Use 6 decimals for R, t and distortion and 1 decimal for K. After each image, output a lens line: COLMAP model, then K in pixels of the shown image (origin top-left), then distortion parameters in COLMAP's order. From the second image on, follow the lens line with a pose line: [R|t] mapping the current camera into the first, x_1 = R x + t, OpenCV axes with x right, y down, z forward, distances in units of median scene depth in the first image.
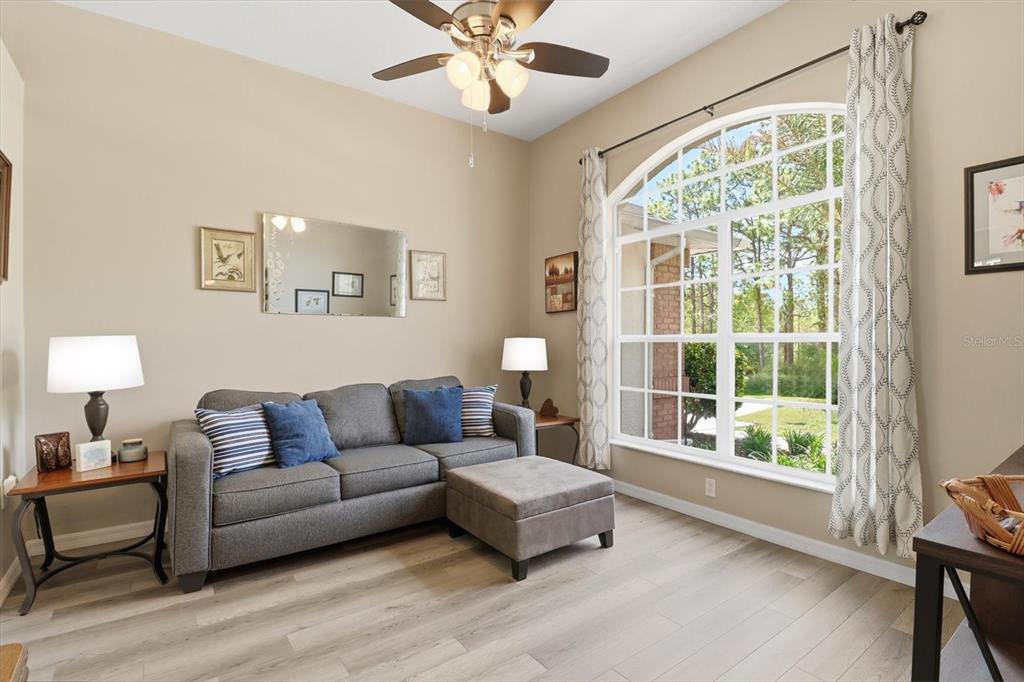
lens RADIAL K [[491.7, 0, 512.2], [0, 491.7, 345.5], [0, 0, 1]] dist [-0.024292, -0.000247]
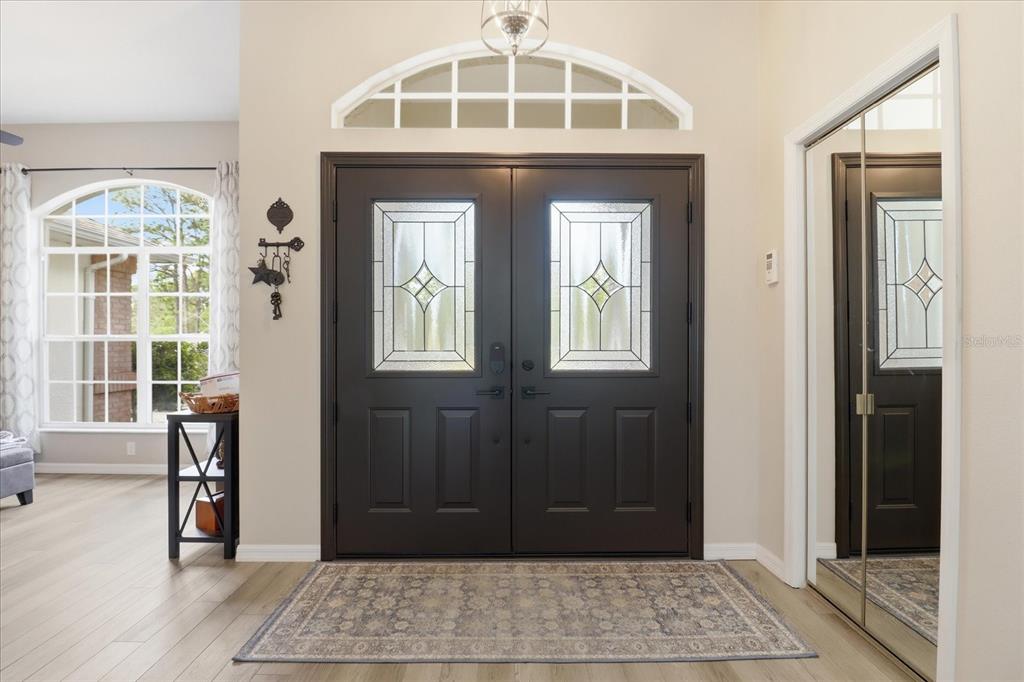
lens RADIAL K [[491.7, 0, 512.2], [0, 491.7, 345.5], [0, 0, 1]] dist [-0.024292, -0.000247]
pose [[0.580451, -0.000280, 0.814295, -0.066107], [0.000942, 1.000000, -0.000328, 0.006899], [-0.814295, 0.000958, 0.580451, -0.592332]]
